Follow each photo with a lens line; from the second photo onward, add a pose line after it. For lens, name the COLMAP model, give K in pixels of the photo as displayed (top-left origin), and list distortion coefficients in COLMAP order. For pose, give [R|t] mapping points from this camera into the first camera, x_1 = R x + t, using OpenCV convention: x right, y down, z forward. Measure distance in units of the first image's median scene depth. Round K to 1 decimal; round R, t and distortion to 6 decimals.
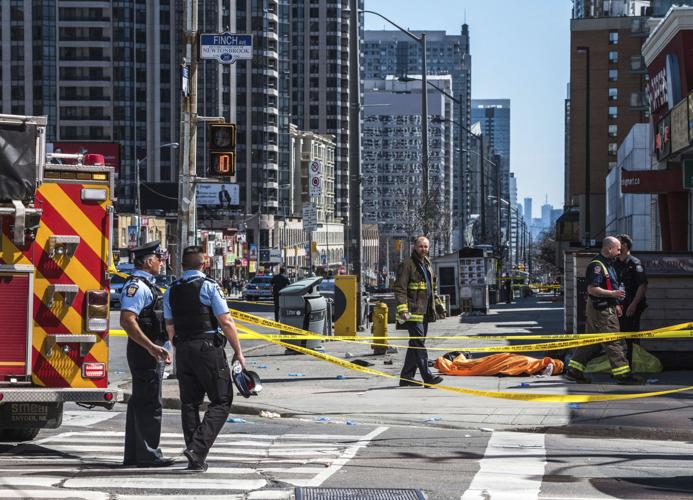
lens RADIAL K [[2900.8, 0, 346.6], [0, 2900.8, 249.7], [0, 0, 1]] dist [0.616688, 0.000000]
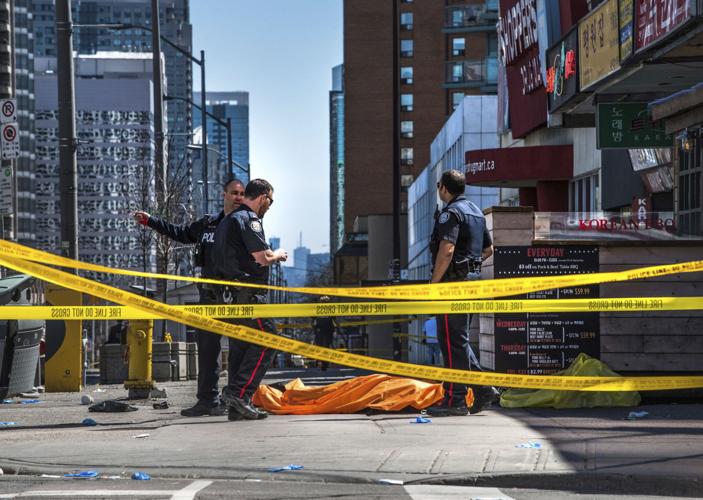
lens RADIAL K [[3840.3, 0, 351.8], [0, 3840.3, 250.6], [0, 0, 1]] dist [2.294852, 0.000000]
pose [[0.994745, -0.003115, 0.102337, -0.013957], [0.006479, 0.999449, -0.032560, 0.016816], [-0.102179, 0.033051, 0.994217, 0.106502]]
